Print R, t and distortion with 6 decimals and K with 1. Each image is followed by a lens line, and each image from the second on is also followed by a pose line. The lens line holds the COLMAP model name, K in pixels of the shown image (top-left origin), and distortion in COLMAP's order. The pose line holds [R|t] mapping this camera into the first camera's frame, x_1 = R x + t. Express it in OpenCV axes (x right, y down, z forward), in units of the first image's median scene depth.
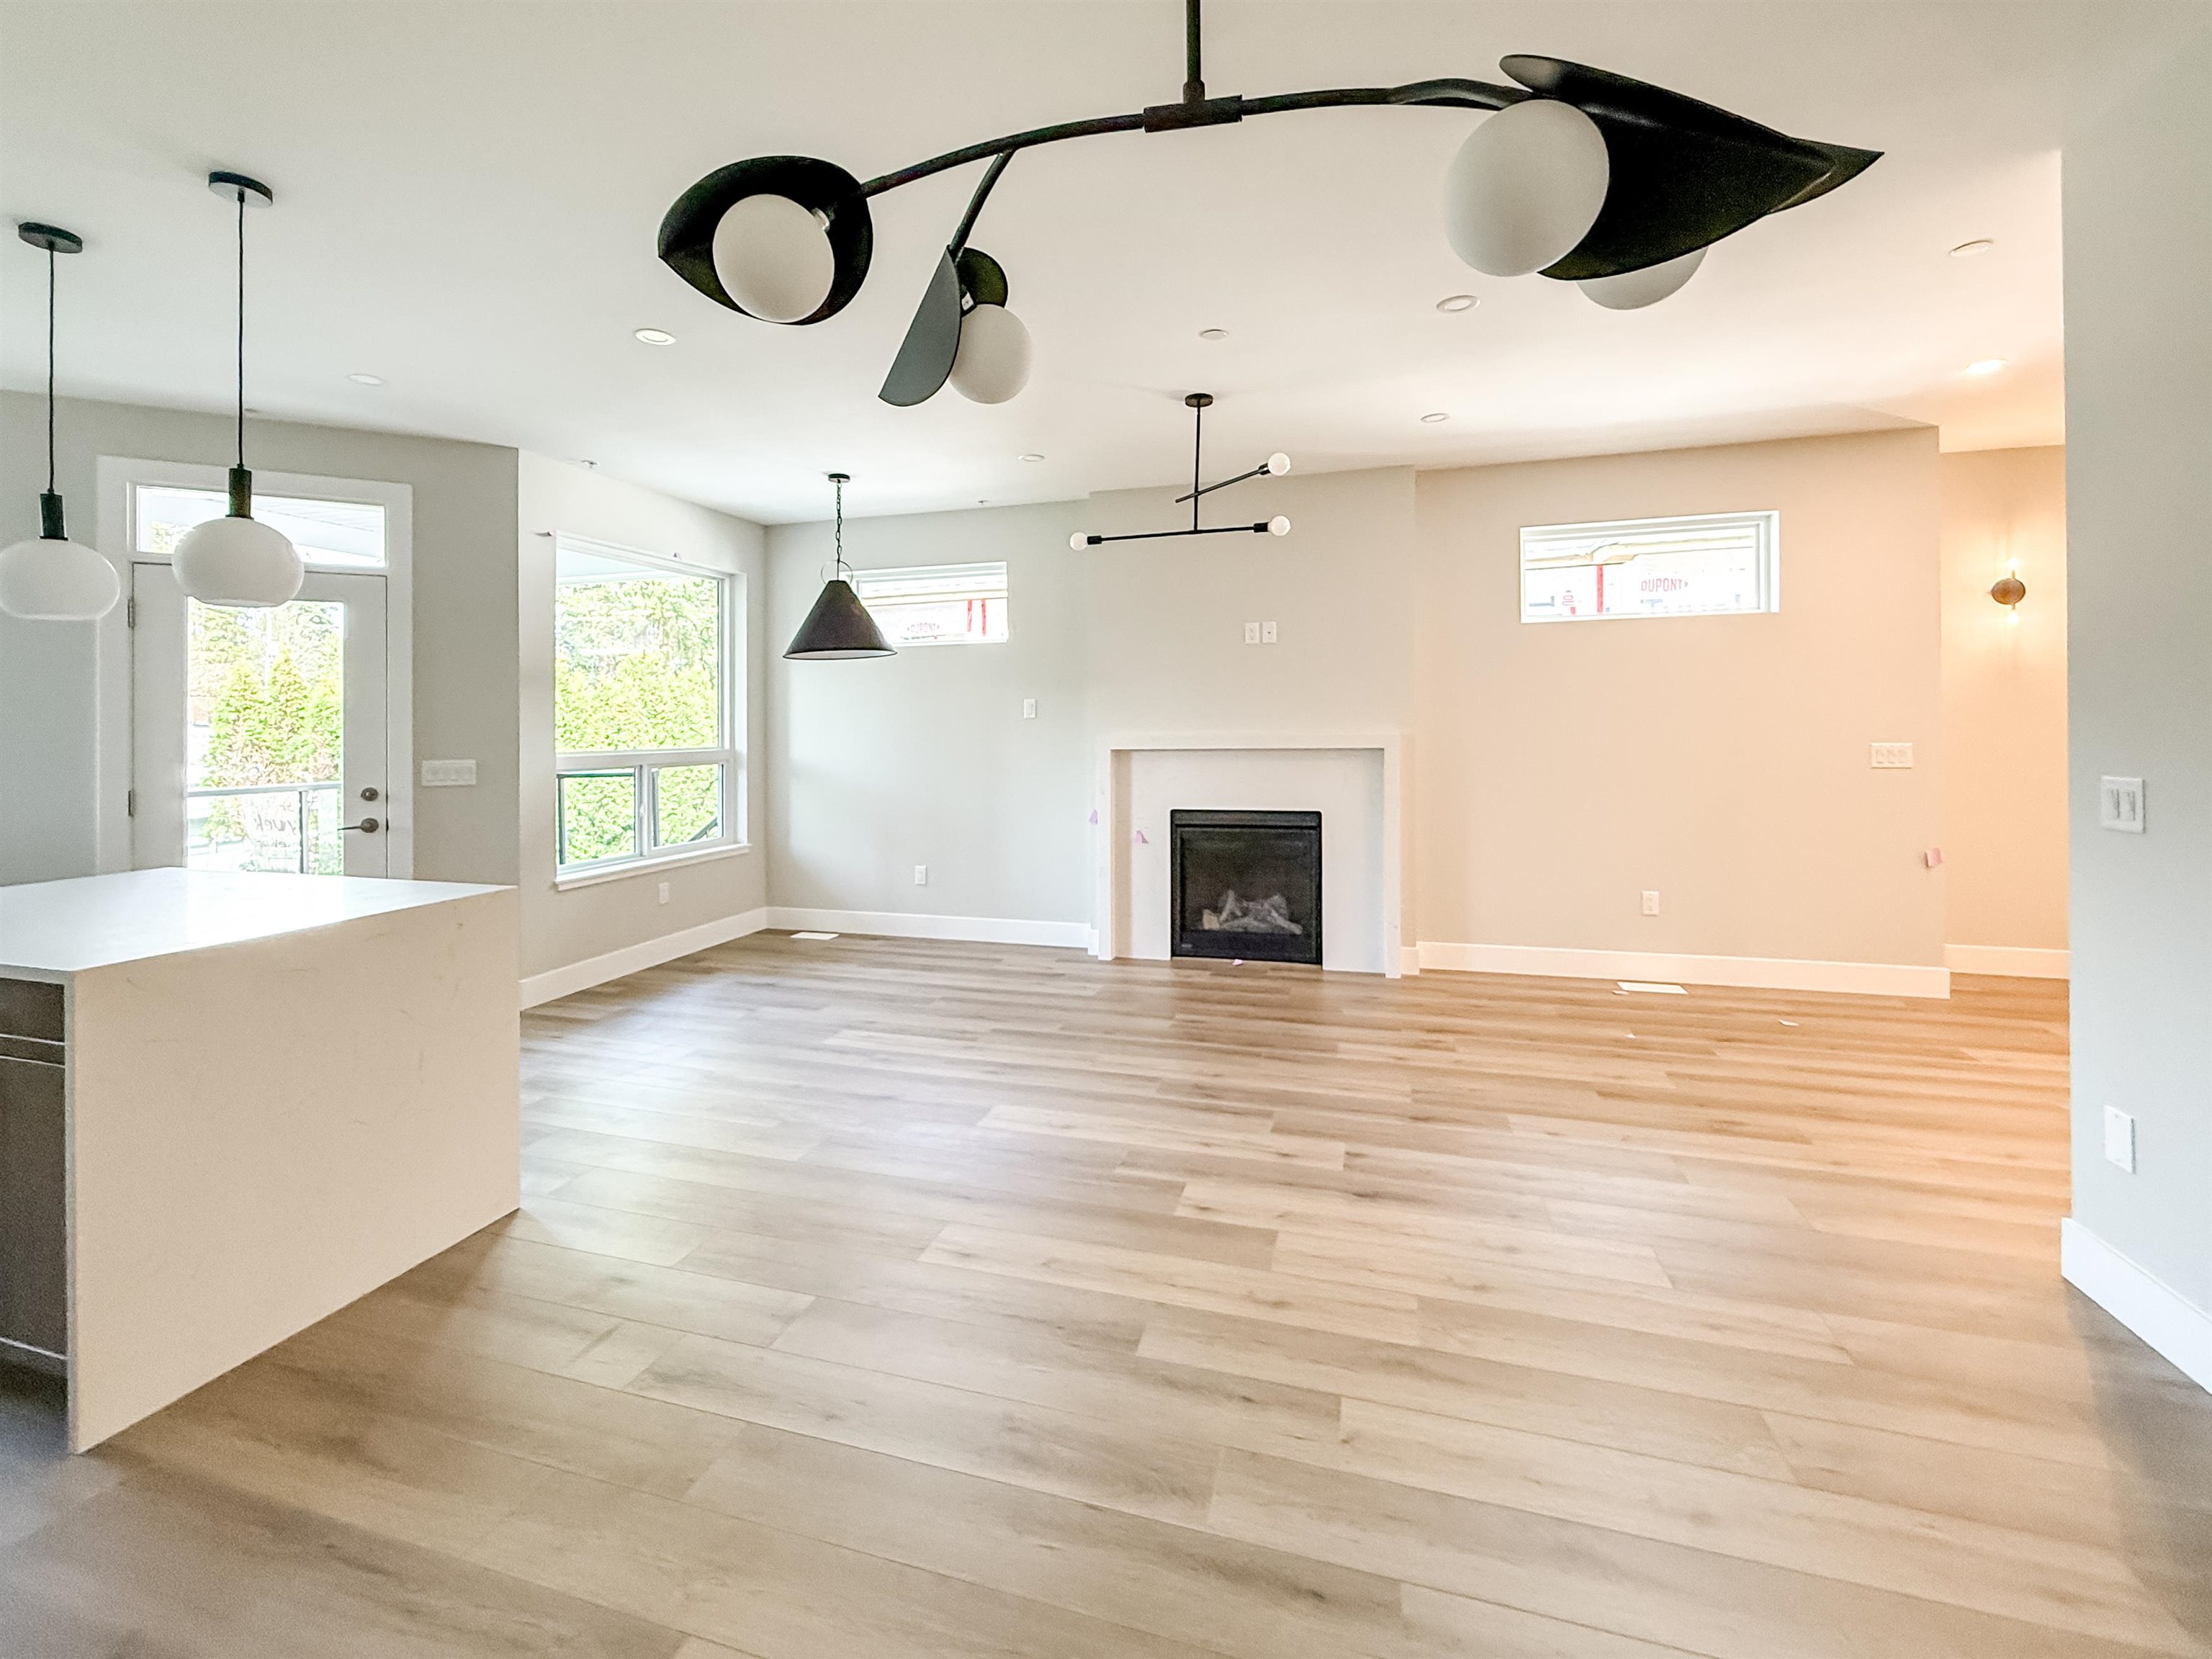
lens RADIAL K [[952.5, 0, 1091.6], [0, 952.5, 731.3], [0, 0, 1]] dist [-0.000048, -0.000823]
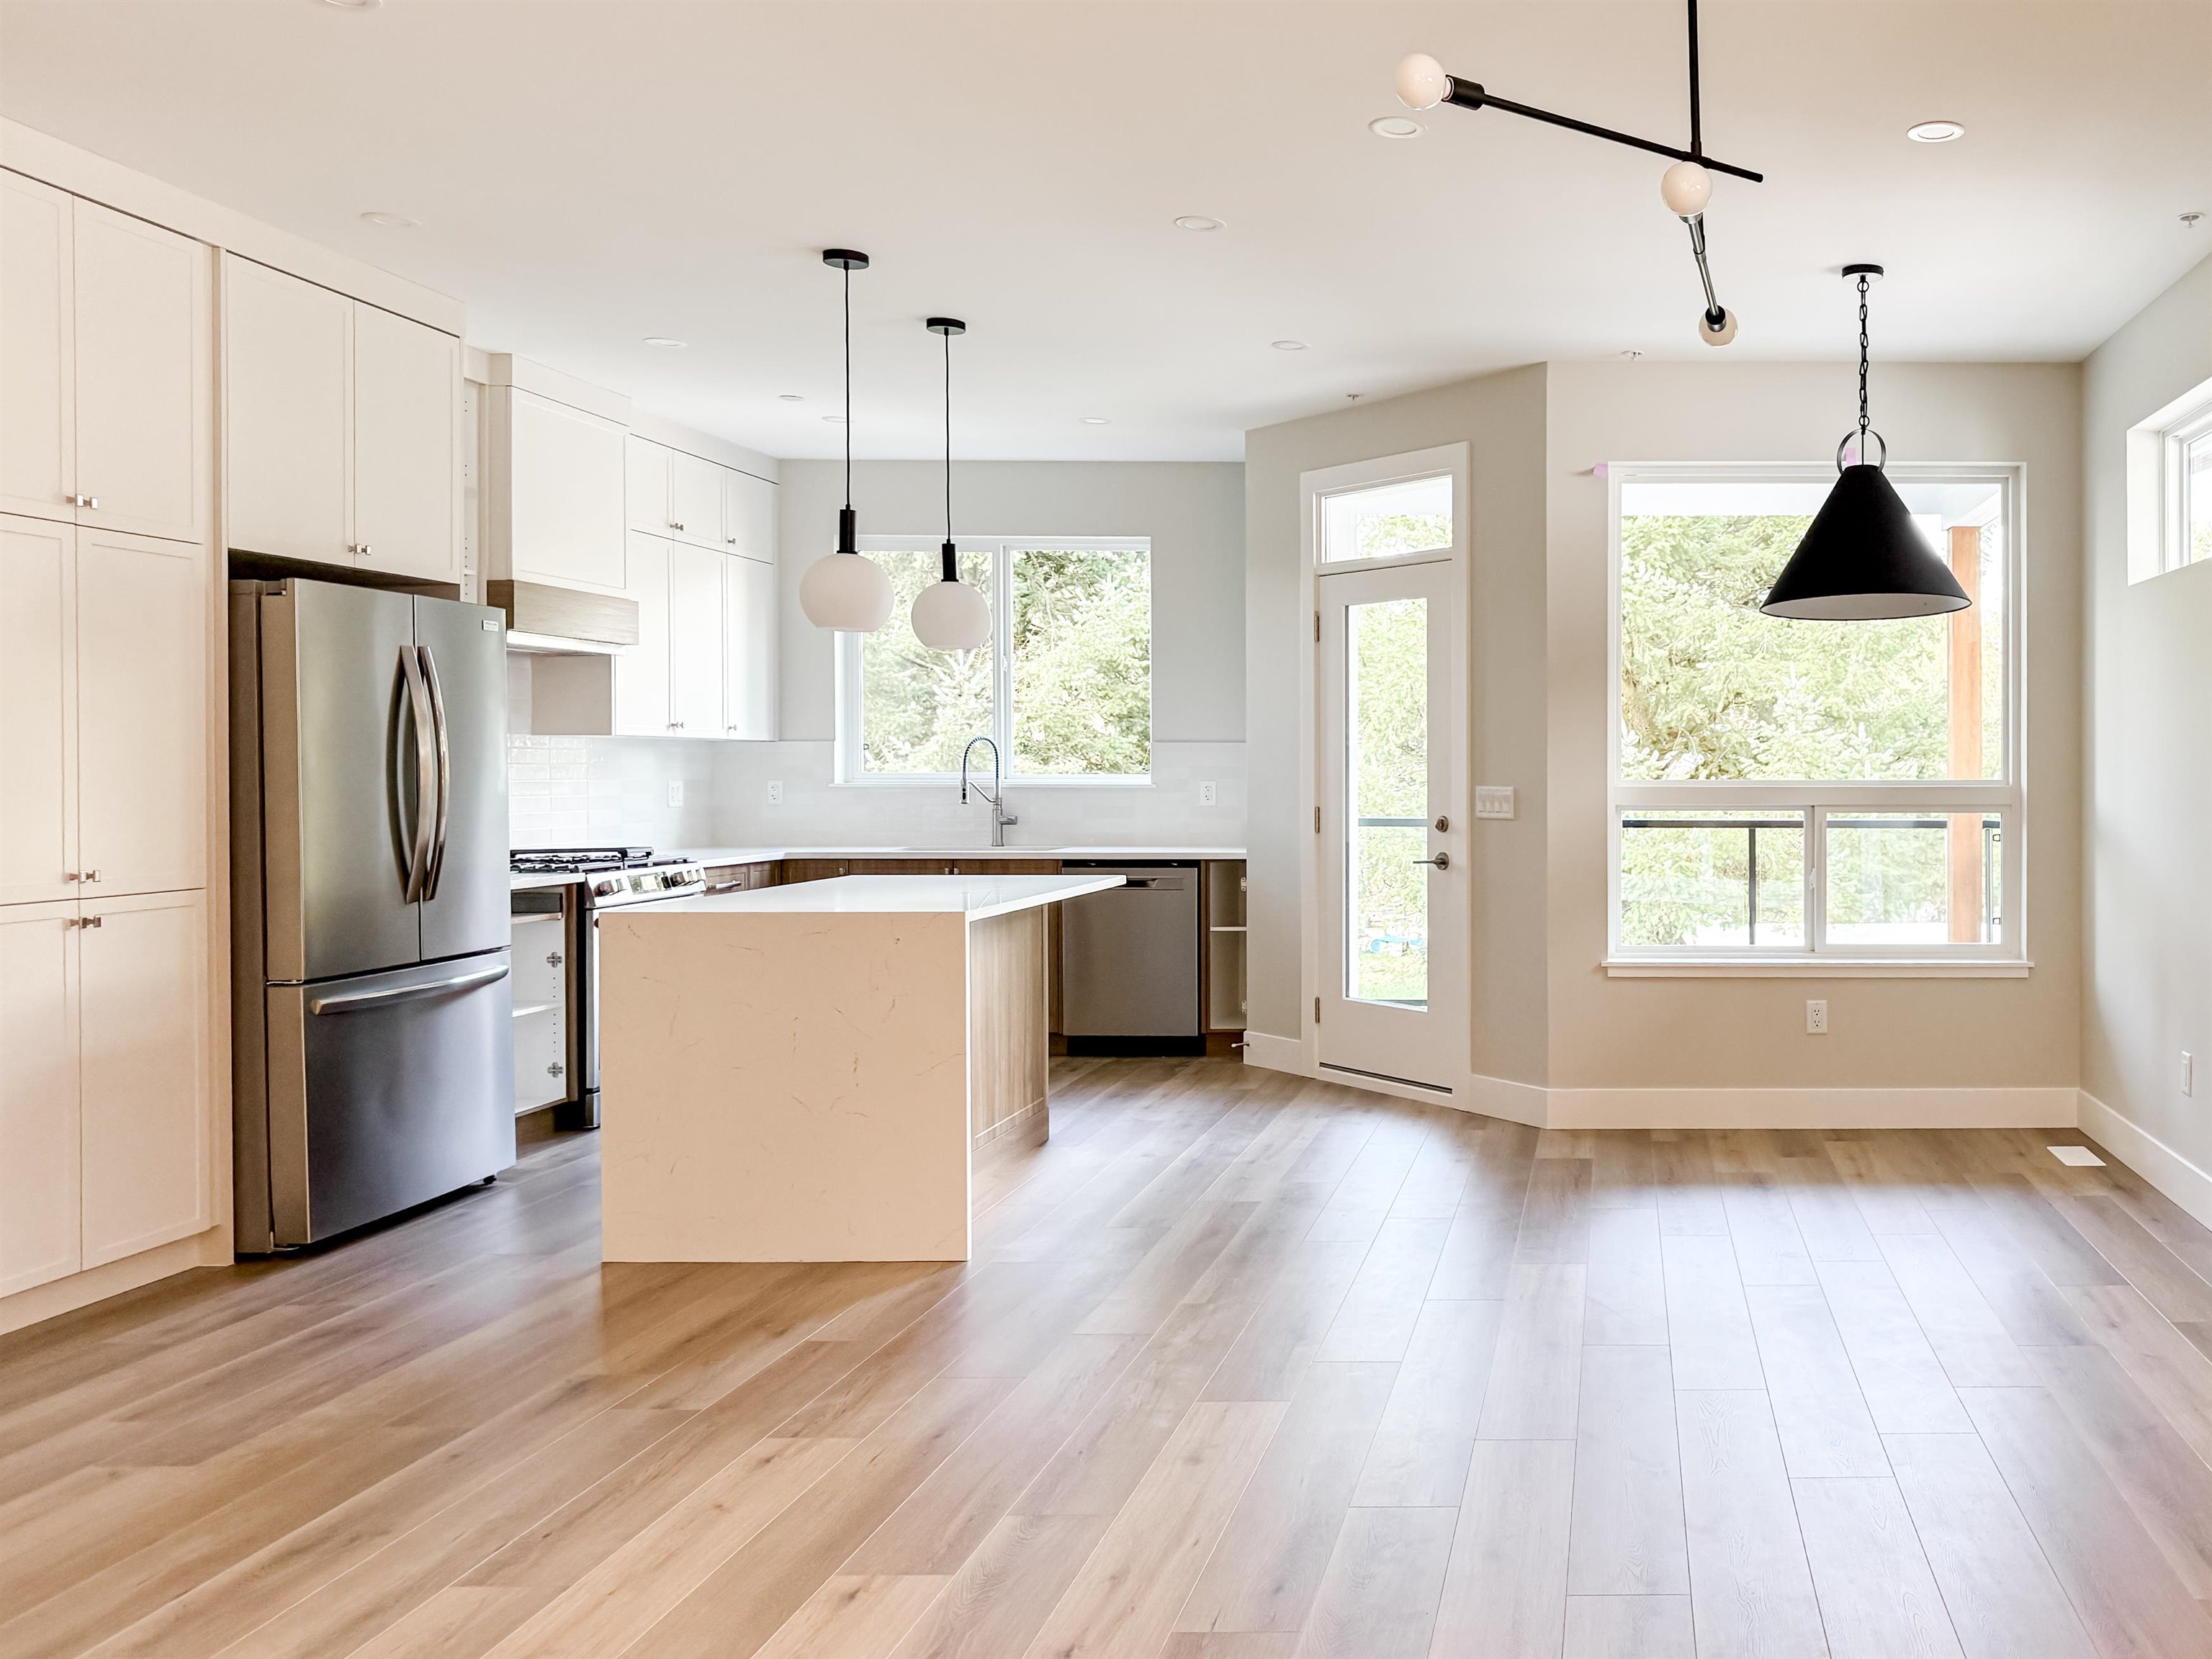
lens RADIAL K [[1731.5, 0, 1606.8], [0, 1731.5, 785.7], [0, 0, 1]] dist [-0.002266, -0.005558]
pose [[0.296118, 0.022395, -0.954889, 0.641670], [-0.009913, 0.999743, 0.020373, 0.000975], [0.955100, 0.003433, 0.296264, 0.606177]]
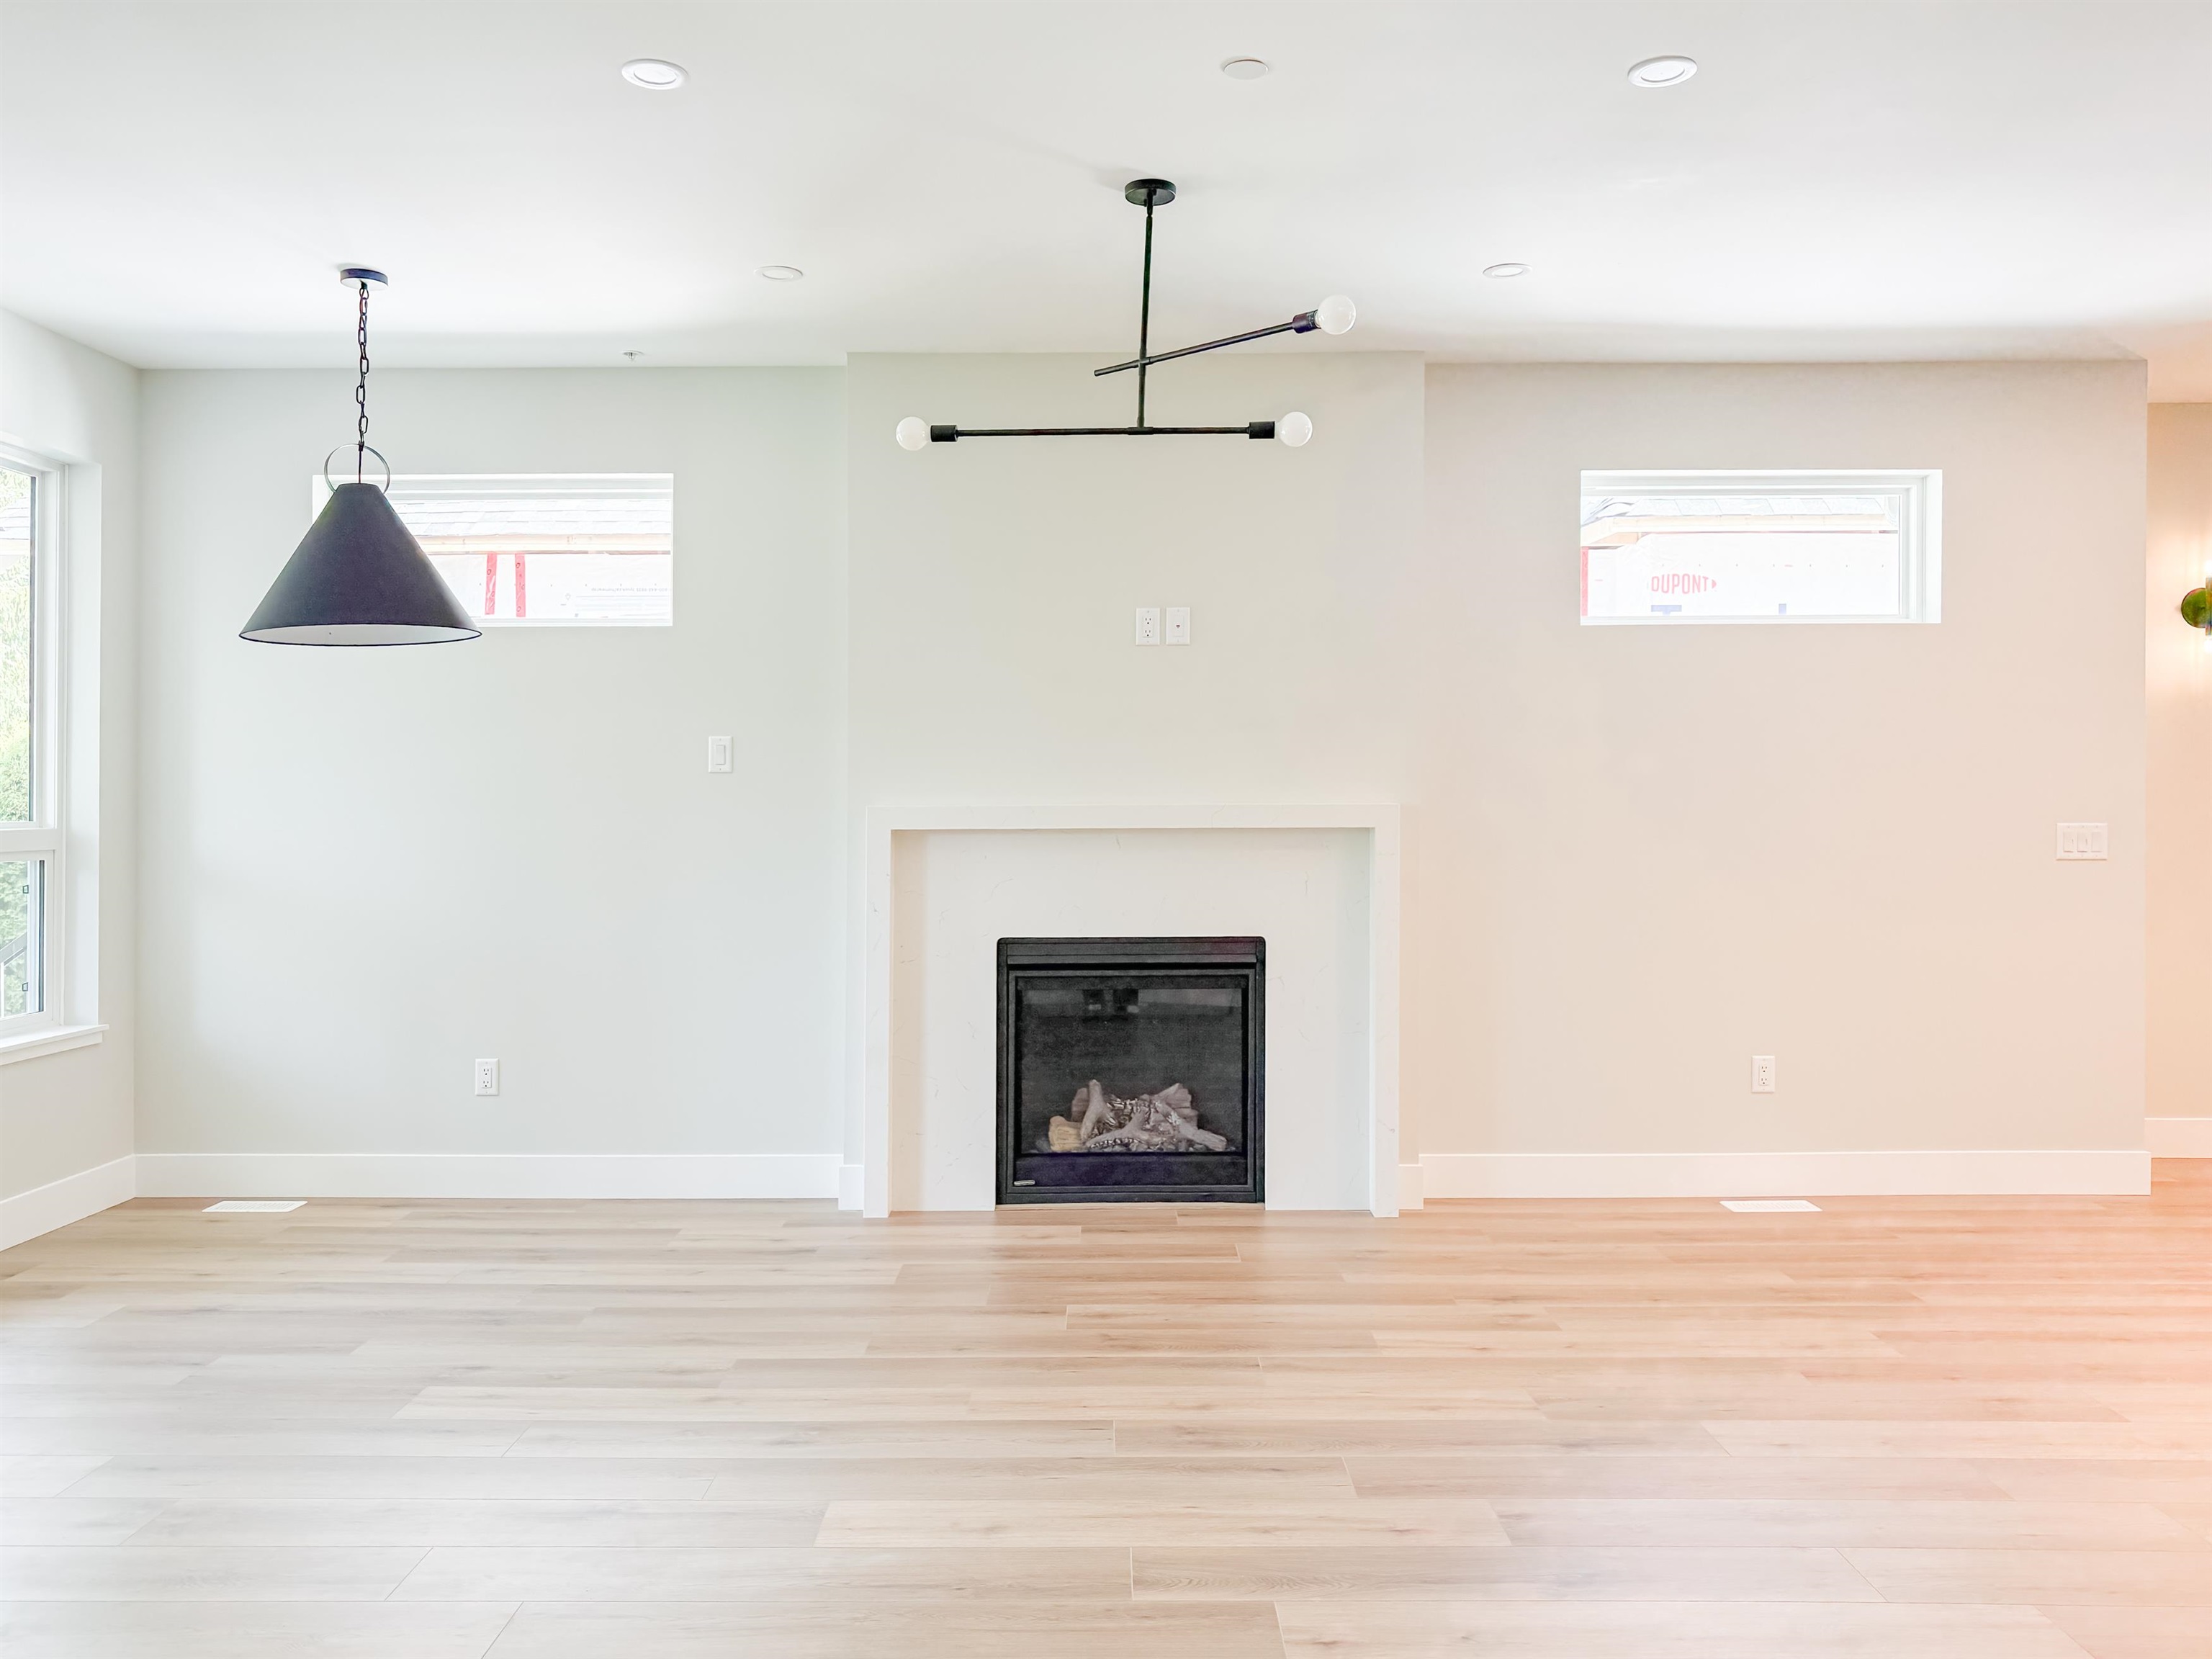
lens RADIAL K [[1655.3, 0, 1106.0], [0, 1655.3, 829.5], [0, 0, 1]] dist [-0.004034, -0.007826]
pose [[0.957570, 0.005147, 0.288154, -0.147913], [-0.007338, 0.999952, 0.006524, 0.012941], [-0.288106, -0.008361, 0.957562, 0.066866]]
